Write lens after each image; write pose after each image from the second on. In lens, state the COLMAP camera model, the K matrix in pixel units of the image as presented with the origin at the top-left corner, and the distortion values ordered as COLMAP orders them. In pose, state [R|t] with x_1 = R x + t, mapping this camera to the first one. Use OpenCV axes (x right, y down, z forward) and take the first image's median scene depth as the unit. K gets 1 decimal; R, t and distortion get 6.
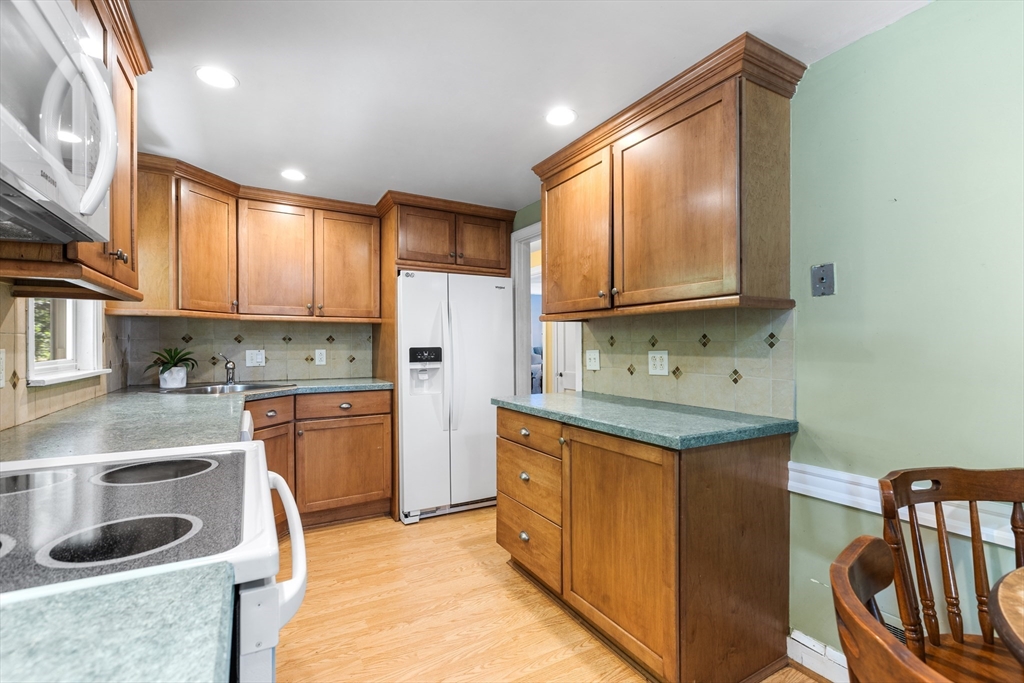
lens RADIAL K [[458.6, 0, 511.3], [0, 458.6, 345.5], [0, 0, 1]] dist [0.002905, -0.000213]
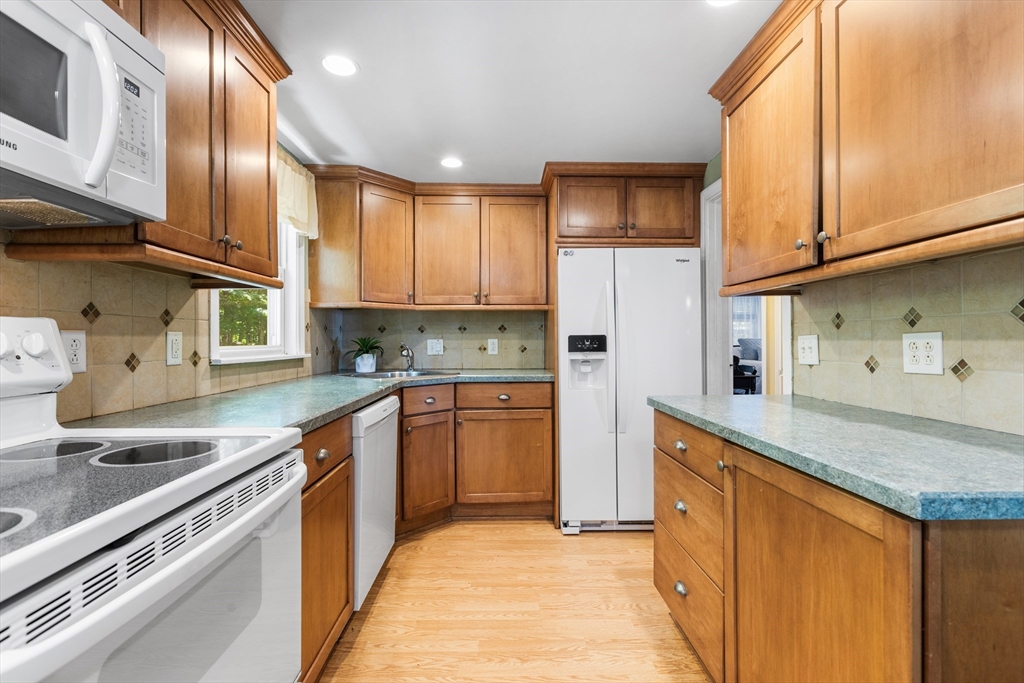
lens RADIAL K [[460.1, 0, 509.3], [0, 460.1, 341.0], [0, 0, 1]] dist [0.001682, -0.000028]
pose [[0.881257, -0.002623, -0.472631, 0.104376], [0.002581, 0.999996, -0.000737, 0.016864], [0.472631, -0.000570, 0.881260, 0.174622]]
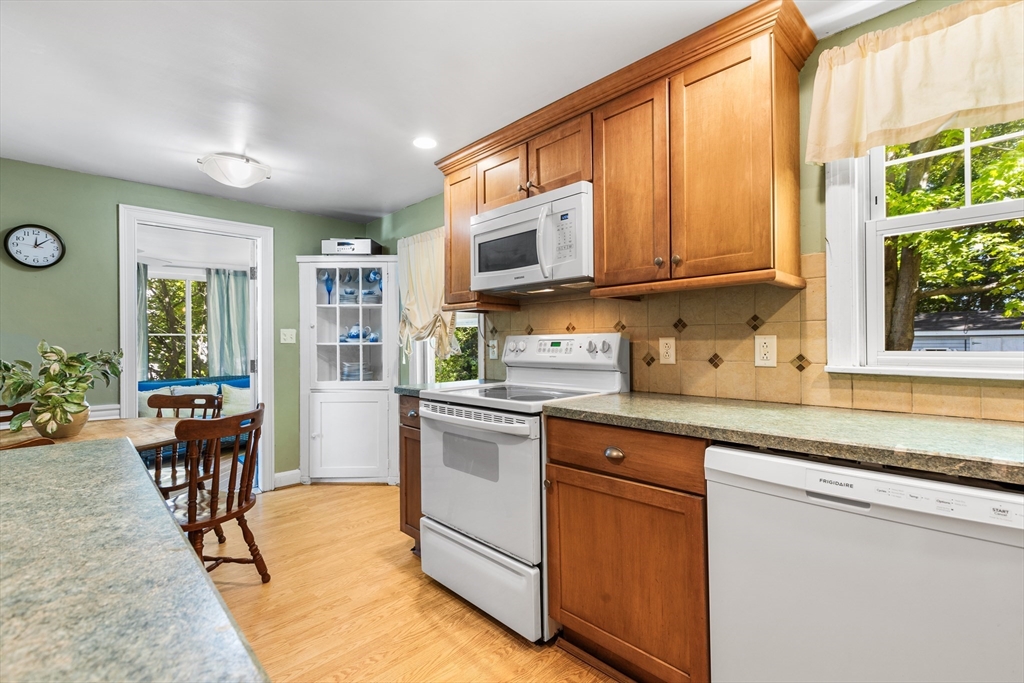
lens RADIAL K [[460.1, 0, 509.3], [0, 460.1, 341.0], [0, 0, 1]] dist [0.001682, -0.000028]
pose [[-0.970250, 0.005297, -0.242046, -0.065261], [0.005848, 0.999982, -0.001558, 0.010262], [0.242034, -0.002927, -0.970263, 1.000301]]
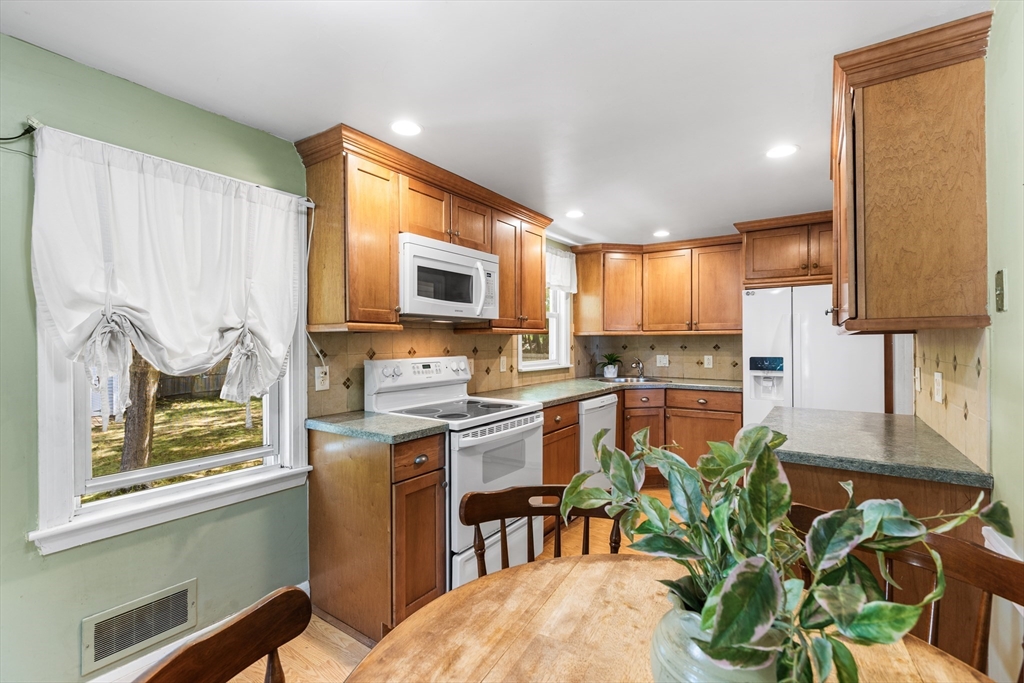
lens RADIAL K [[456.0, 0, 512.0], [0, 456.0, 341.5], [0, 0, 1]] dist [-0.002005, -0.000077]
pose [[0.435661, -0.000986, -0.900110, 0.578639], [0.000282, 1.000000, -0.000959, -0.035432], [0.900111, 0.000164, 0.435661, -0.029064]]
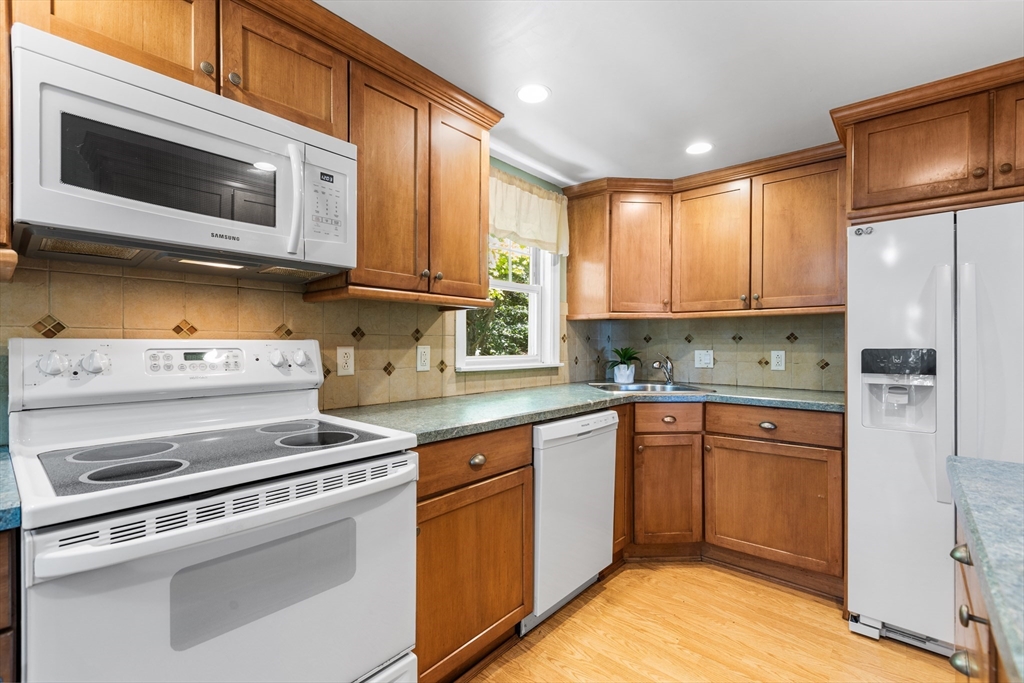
lens RADIAL K [[458.6, 0, 511.3], [0, 458.6, 345.5], [0, 0, 1]] dist [0.002905, -0.000213]
pose [[0.333817, 0.002131, -0.942635, 0.218117], [-0.005420, 0.999985, 0.000342, 0.002262], [0.942622, 0.004995, 0.333824, 0.371733]]
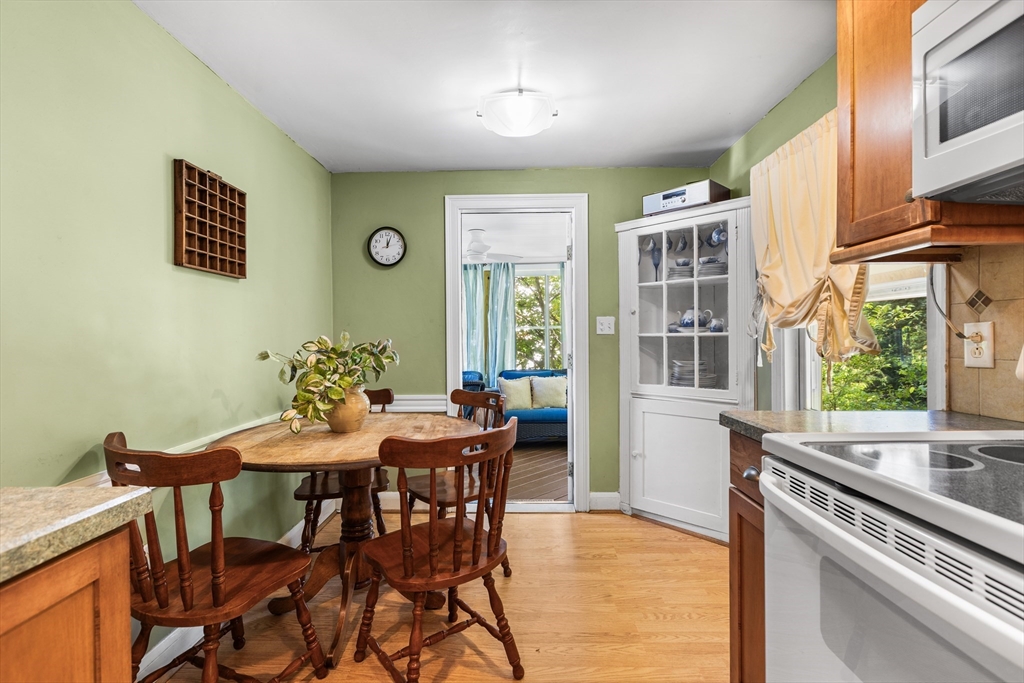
lens RADIAL K [[460.1, 0, 509.3], [0, 460.1, 341.0], [0, 0, 1]] dist [0.001682, -0.000028]
pose [[-0.860404, 0.003709, 0.509599, -0.119117], [0.008094, 0.999947, 0.006389, 0.017744], [-0.509548, 0.009622, -0.860388, 0.605059]]
